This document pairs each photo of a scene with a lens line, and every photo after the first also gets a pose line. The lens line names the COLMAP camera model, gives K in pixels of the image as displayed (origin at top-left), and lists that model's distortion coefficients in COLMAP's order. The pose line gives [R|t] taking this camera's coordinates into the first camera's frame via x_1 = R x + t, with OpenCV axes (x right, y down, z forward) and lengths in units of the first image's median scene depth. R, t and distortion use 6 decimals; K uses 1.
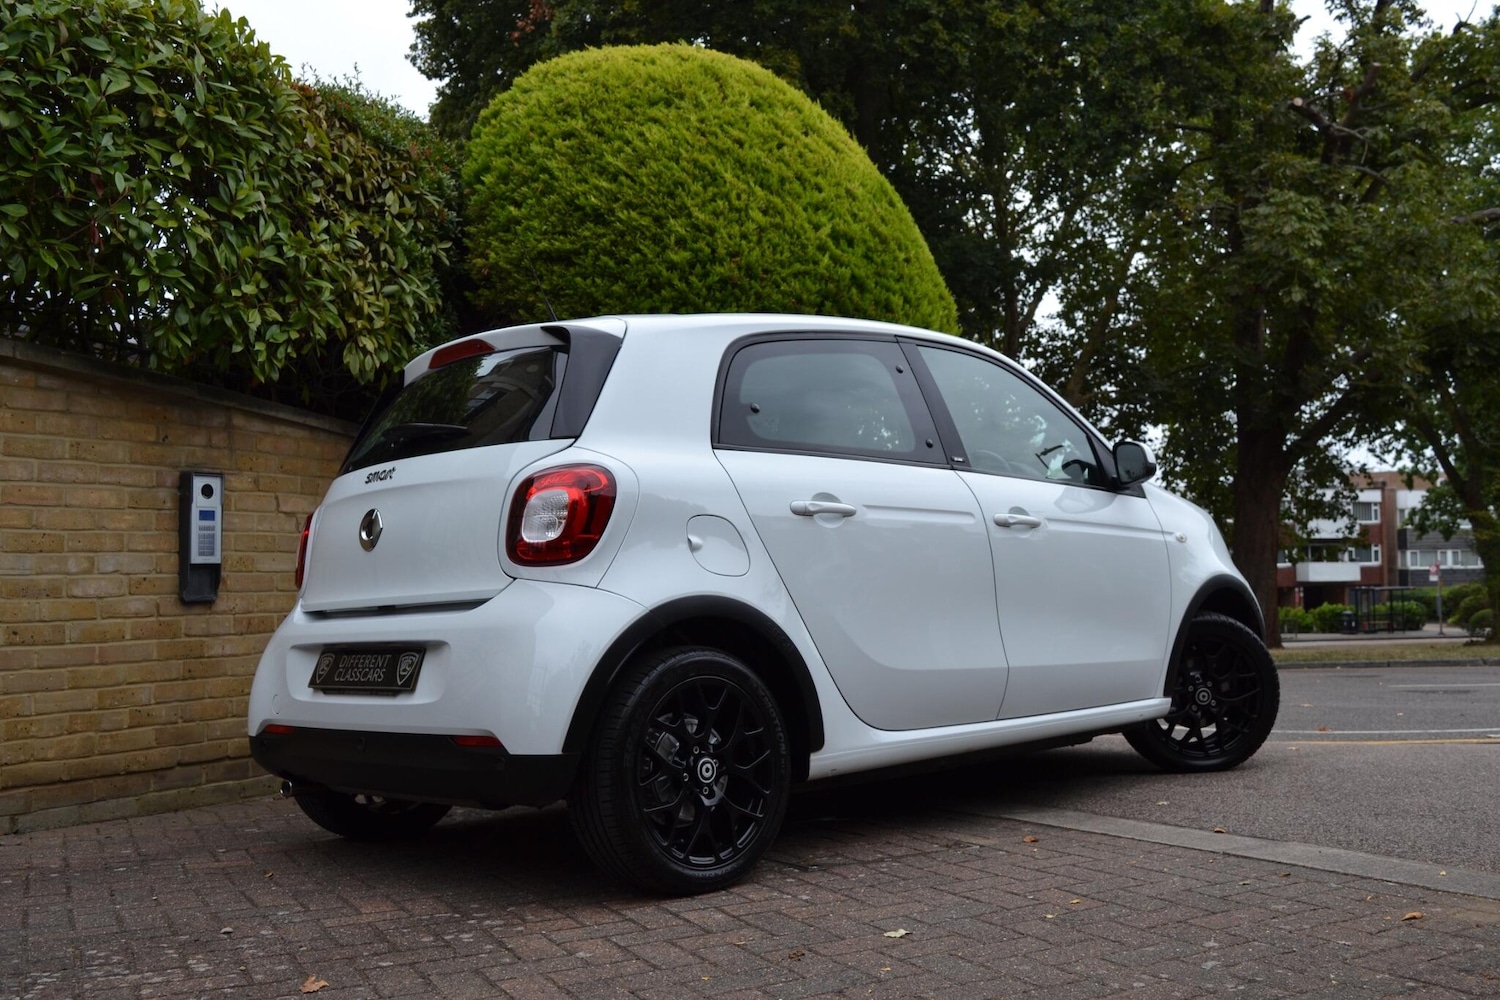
lens RADIAL K [[1446.7, 0, 750.0], [0, 1446.7, 500.0], [0, 0, 1]] dist [-0.076476, 0.013688]
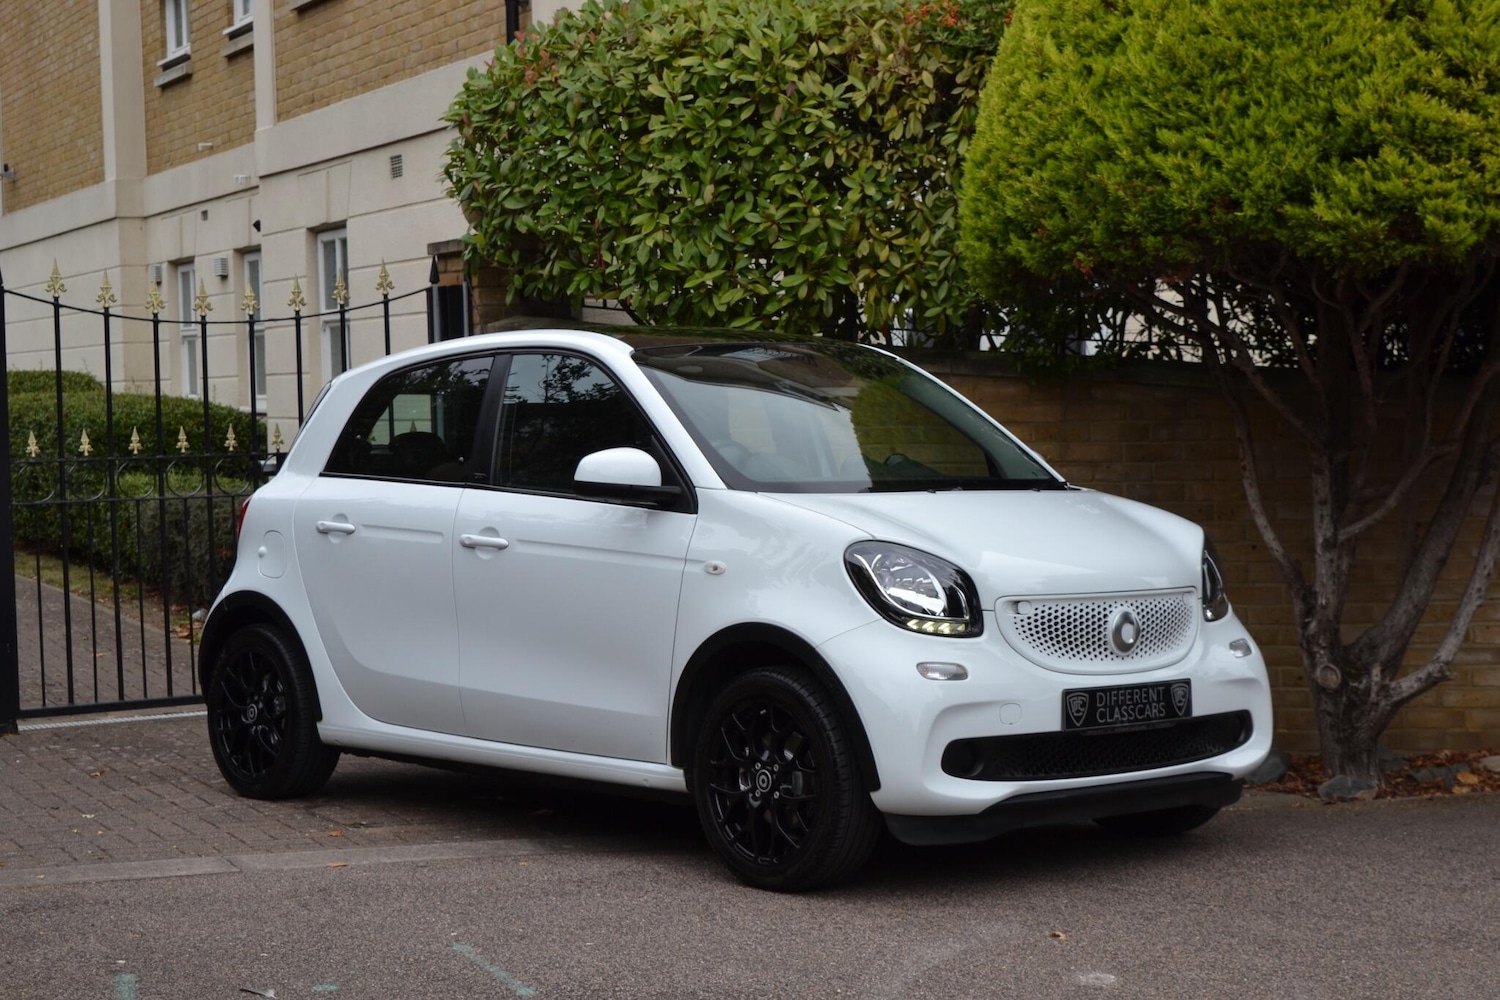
lens RADIAL K [[2693.7, 0, 750.0], [0, 2693.7, 500.0], [0, 0, 1]] dist [0.007370, 0.147370]
pose [[-0.043041, 0.059229, -0.997316, 1.553075], [0.076058, 0.995539, 0.055841, -0.078798], [0.996174, -0.073451, -0.047354, 0.987733]]
